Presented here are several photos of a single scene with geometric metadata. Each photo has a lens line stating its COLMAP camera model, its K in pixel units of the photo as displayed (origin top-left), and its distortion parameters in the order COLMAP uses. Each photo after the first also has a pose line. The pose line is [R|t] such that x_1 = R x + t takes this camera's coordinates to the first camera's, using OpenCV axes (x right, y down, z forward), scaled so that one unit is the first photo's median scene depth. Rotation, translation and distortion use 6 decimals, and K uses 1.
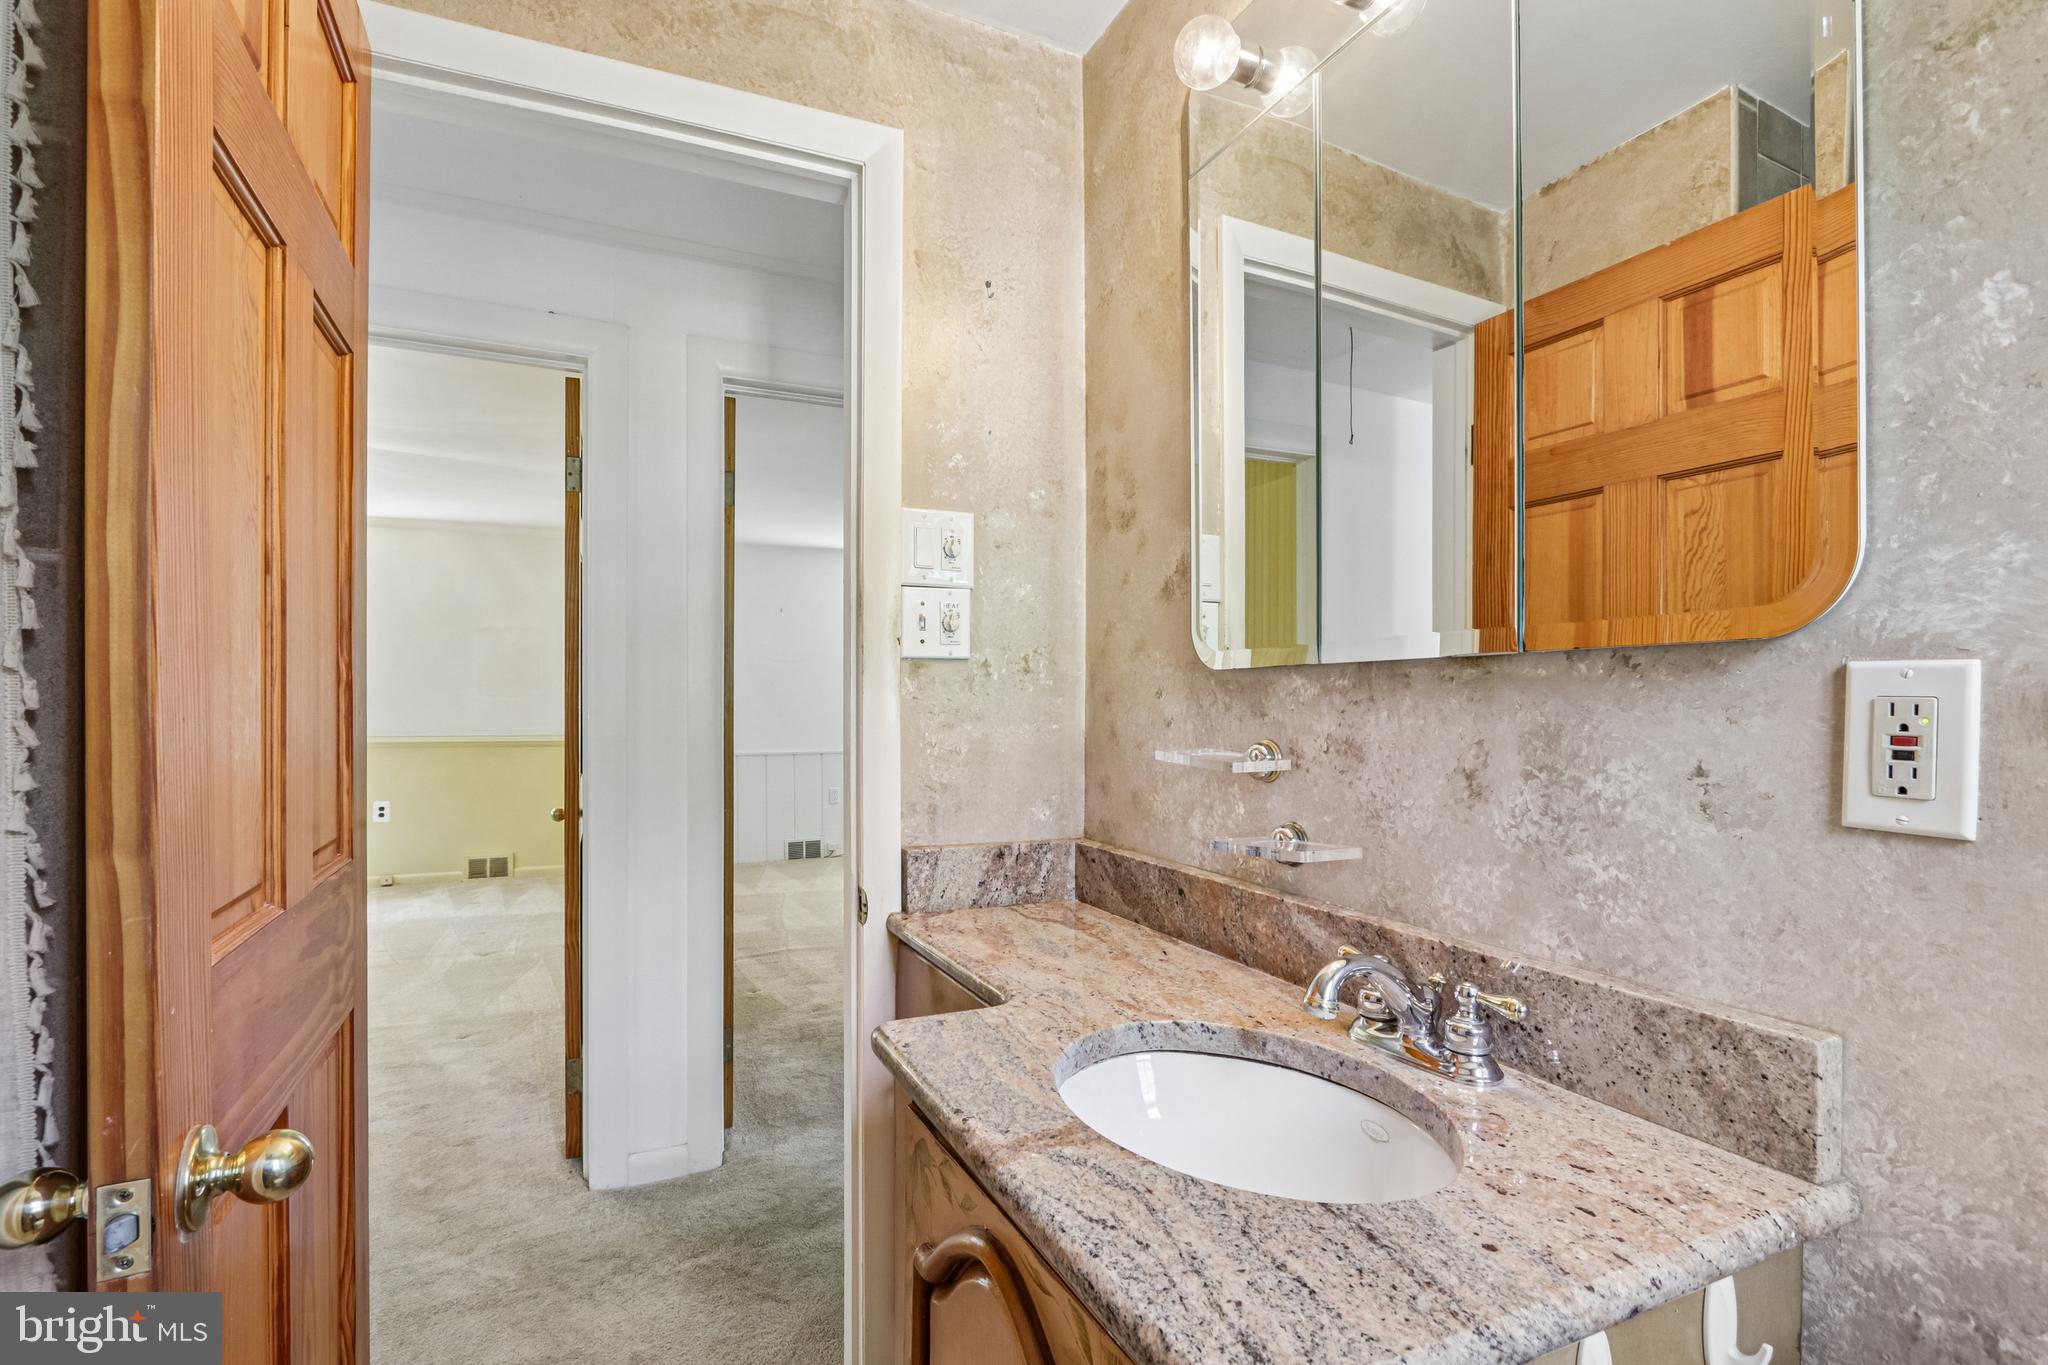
lens RADIAL K [[961.1, 0, 1011.7], [0, 961.1, 698.8], [0, 0, 1]] dist [-0.013132, 0.000419]
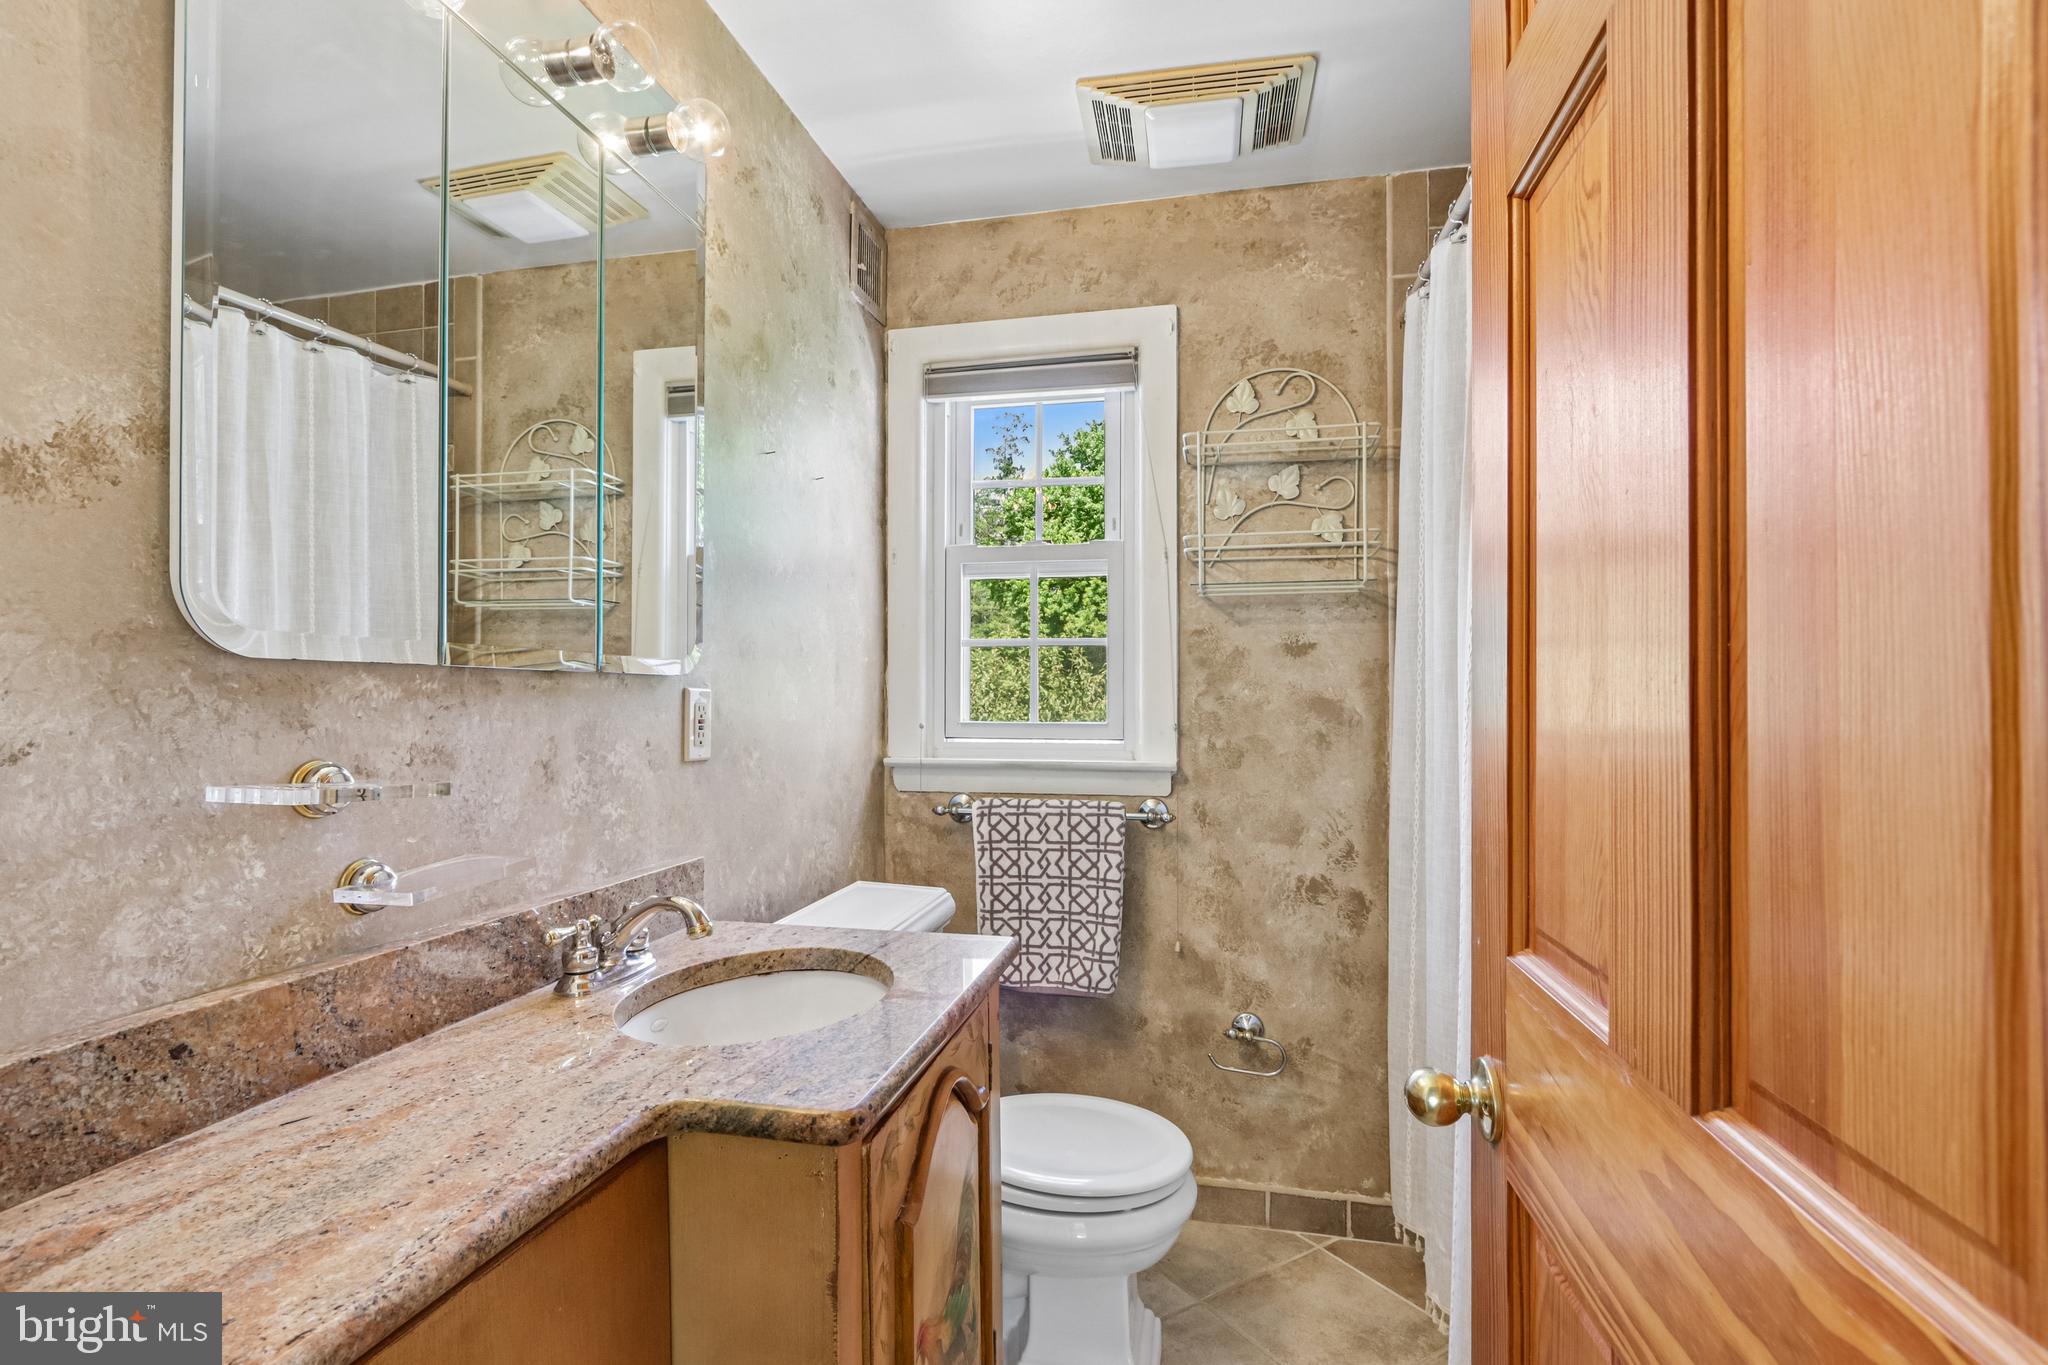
lens RADIAL K [[961.1, 0, 1011.7], [0, 961.1, 698.8], [0, 0, 1]] dist [-0.013132, 0.000419]
pose [[-0.792788, 0.000061, 0.609497, -0.676754], [-0.003775, 0.999980, -0.005010, -0.002472], [-0.609486, -0.006273, -0.792772, 1.429192]]
